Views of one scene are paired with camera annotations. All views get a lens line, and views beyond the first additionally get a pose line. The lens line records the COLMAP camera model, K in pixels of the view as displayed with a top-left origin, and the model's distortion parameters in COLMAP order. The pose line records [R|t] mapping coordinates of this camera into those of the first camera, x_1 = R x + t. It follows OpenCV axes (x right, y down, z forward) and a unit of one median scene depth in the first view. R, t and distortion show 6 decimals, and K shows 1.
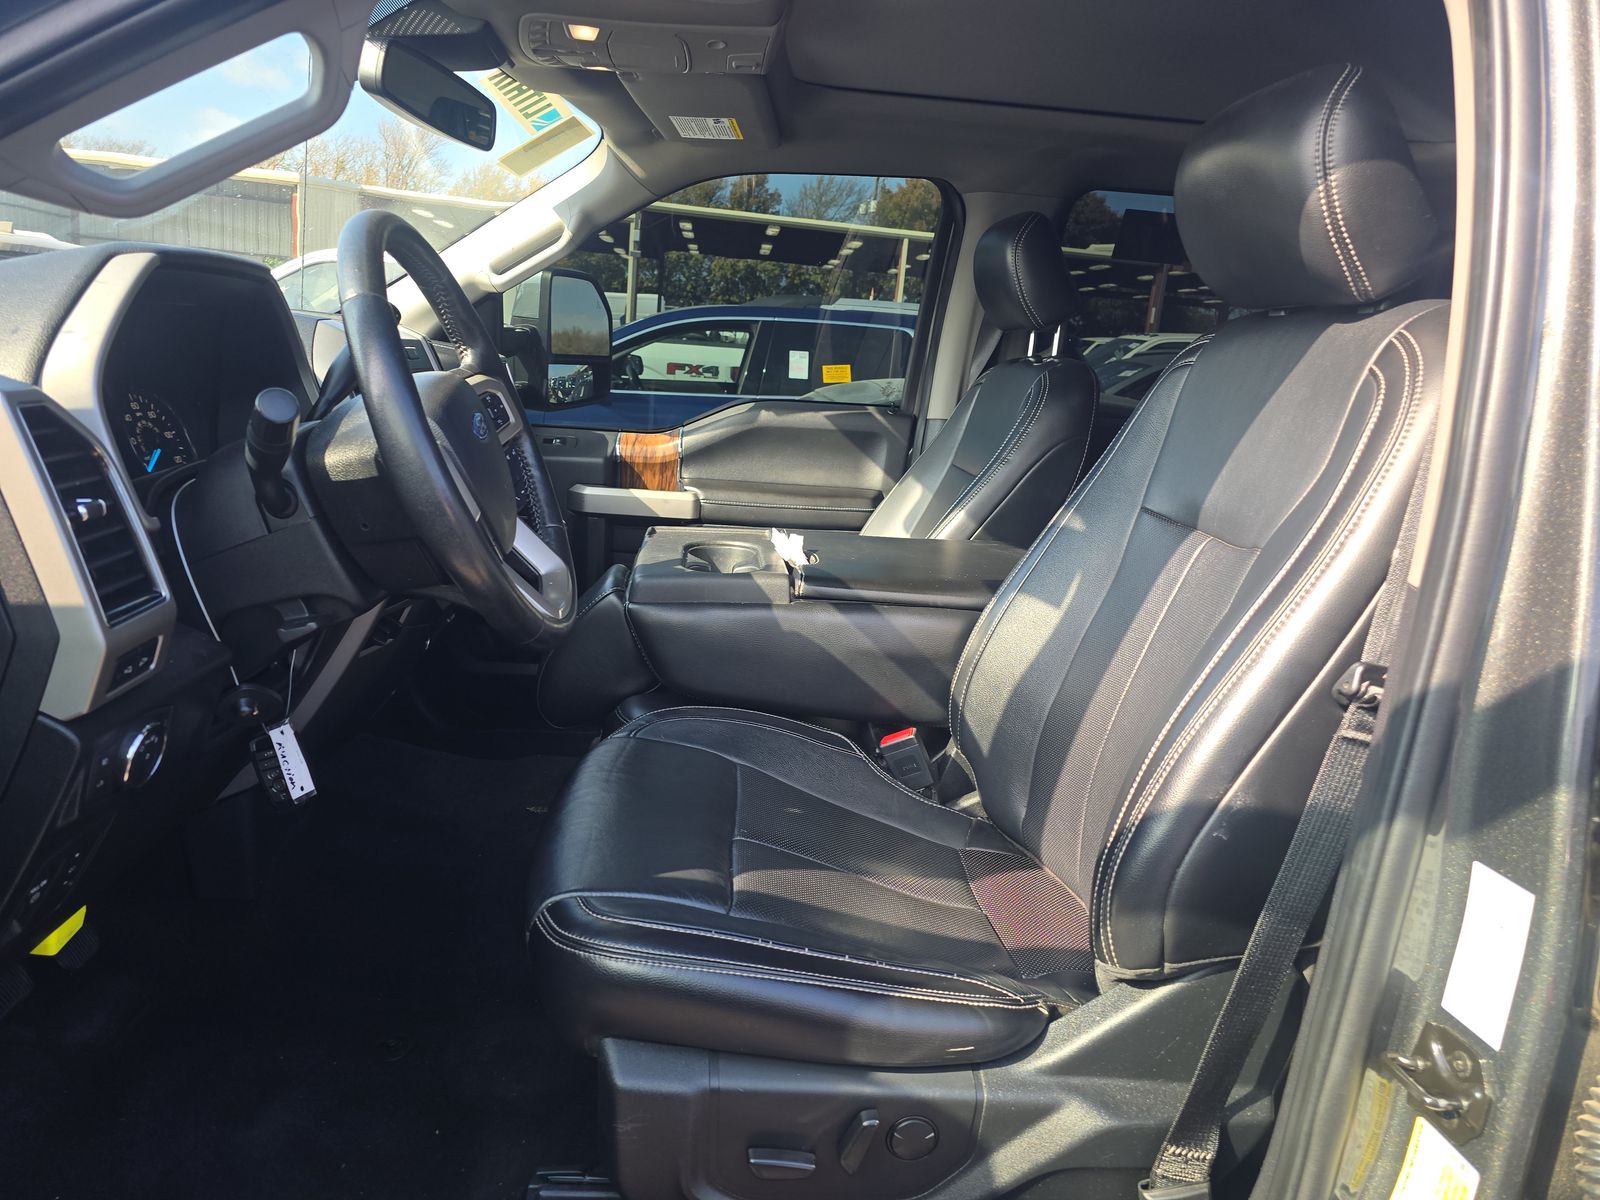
lens RADIAL K [[1093.8, 0, 795.2], [0, 1093.8, 596.5], [0, 0, 1]] dist [0.075342, -0.087793]
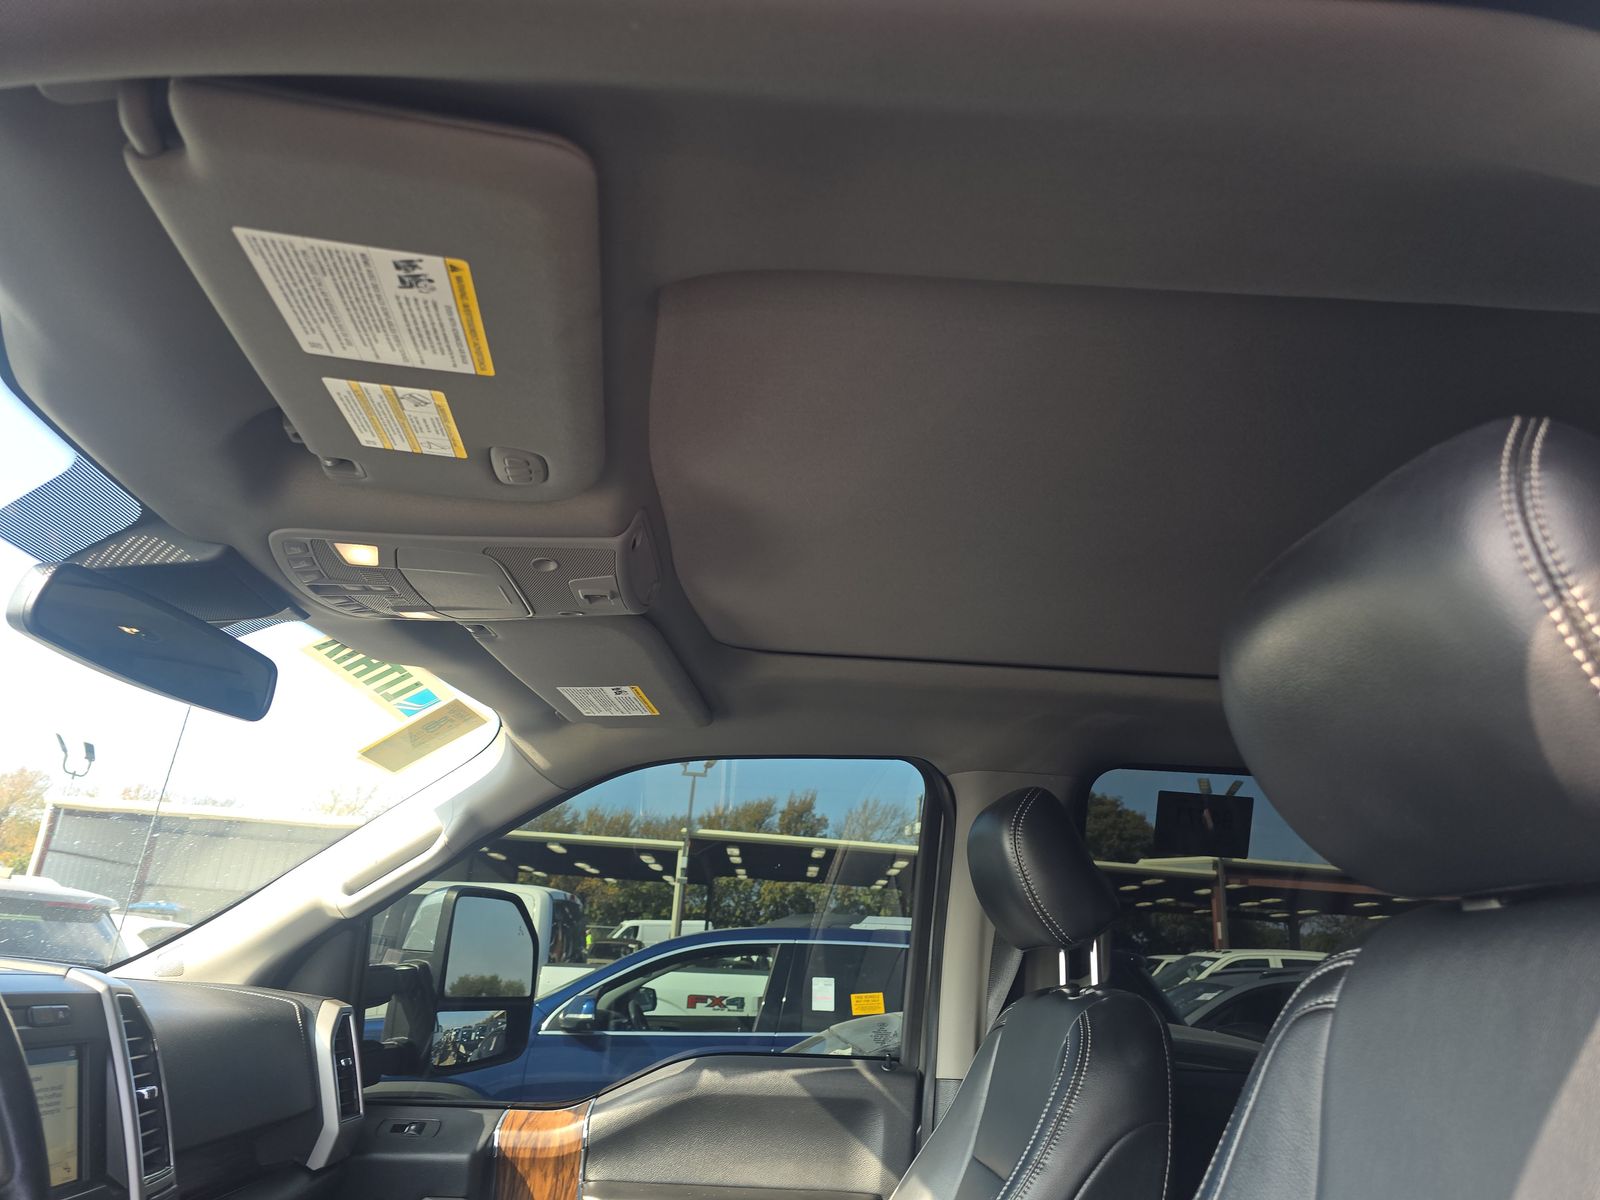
lens RADIAL K [[1093.8, 0, 795.2], [0, 1093.8, 596.5], [0, 0, 1]] dist [0.075342, -0.087793]
pose [[0.998509, -0.039825, -0.037326, 0.063824], [0.014354, 0.851360, -0.524386, -0.049825], [0.052661, 0.523068, 0.850662, 0.209893]]
